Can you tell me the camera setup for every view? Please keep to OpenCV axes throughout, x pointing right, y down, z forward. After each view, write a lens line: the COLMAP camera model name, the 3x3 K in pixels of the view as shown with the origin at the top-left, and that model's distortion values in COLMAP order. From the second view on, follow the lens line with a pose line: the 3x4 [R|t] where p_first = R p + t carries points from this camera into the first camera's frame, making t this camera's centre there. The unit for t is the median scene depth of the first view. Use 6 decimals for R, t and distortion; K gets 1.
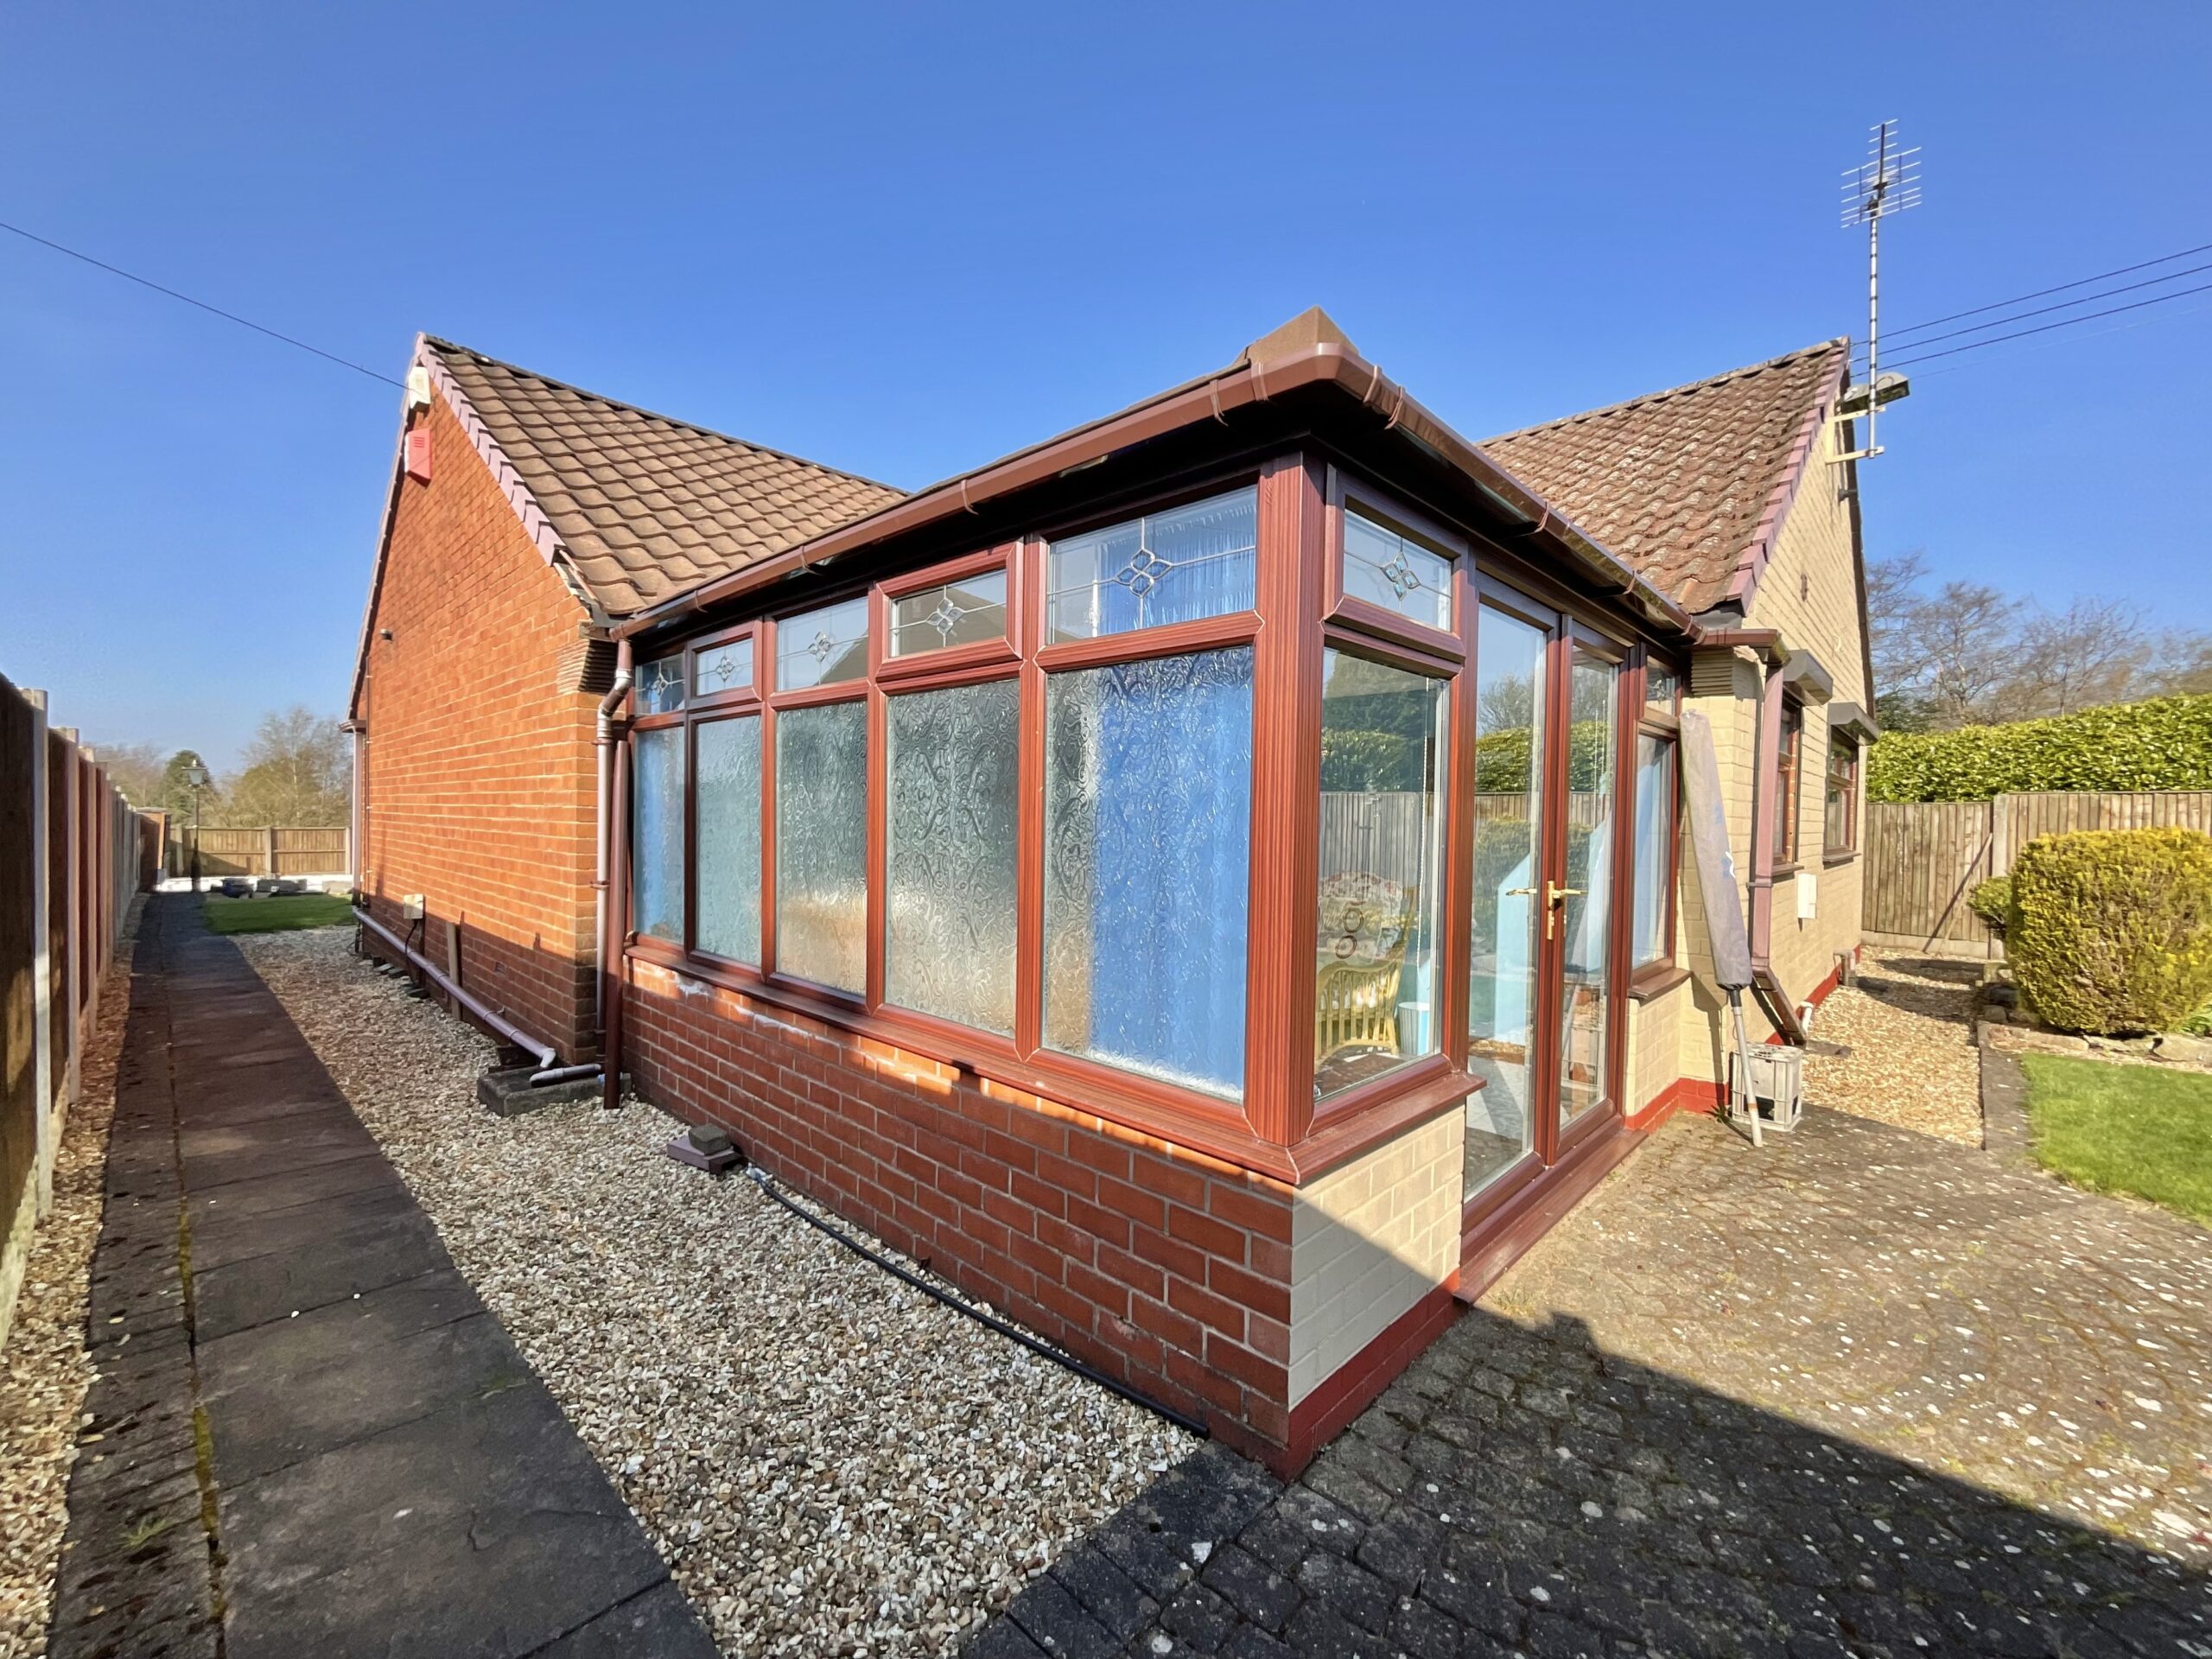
lens RADIAL K [[894.5, 0, 1101.2], [0, 894.5, 829.9], [0, 0, 1]] dist [0.000953, -0.005254]
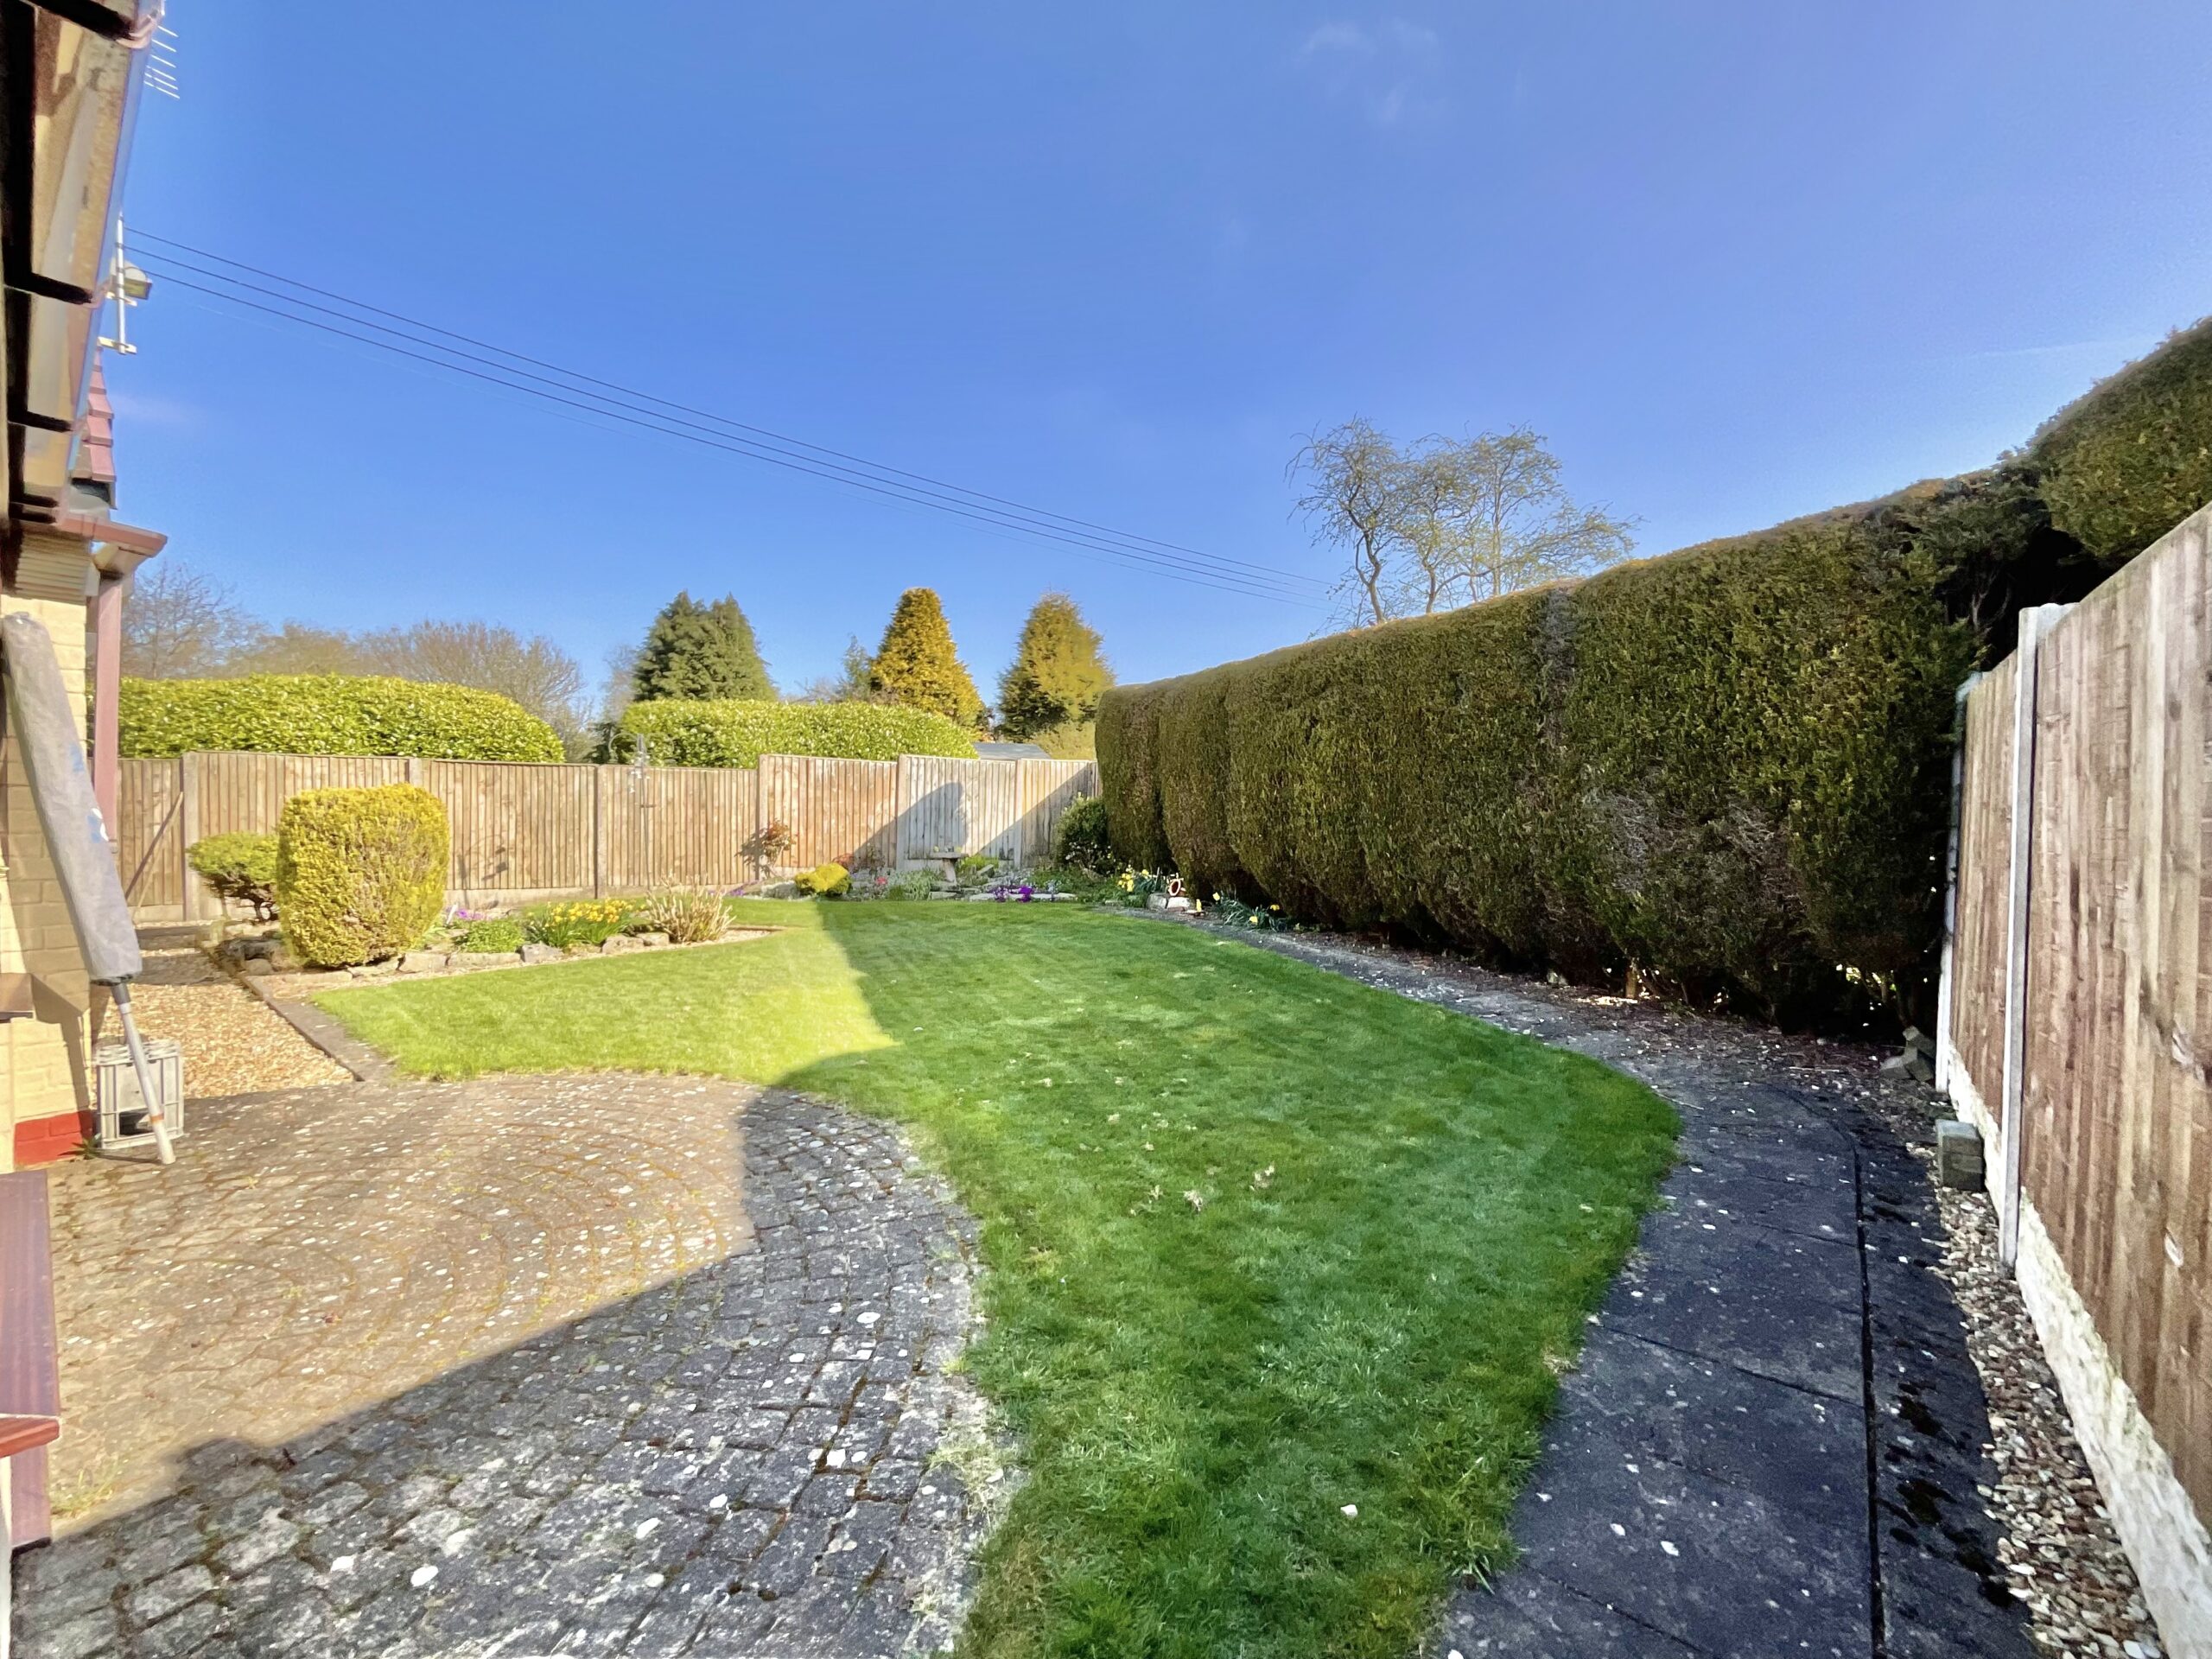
lens RADIAL K [[894.5, 0, 1101.2], [0, 894.5, 829.9], [0, 0, 1]] dist [0.000953, -0.005254]
pose [[-0.107413, -0.040539, 0.993388, -0.129824], [0.000185, 0.999168, 0.040795, 0.009969], [-0.994214, 0.004566, -0.107316, 0.181678]]
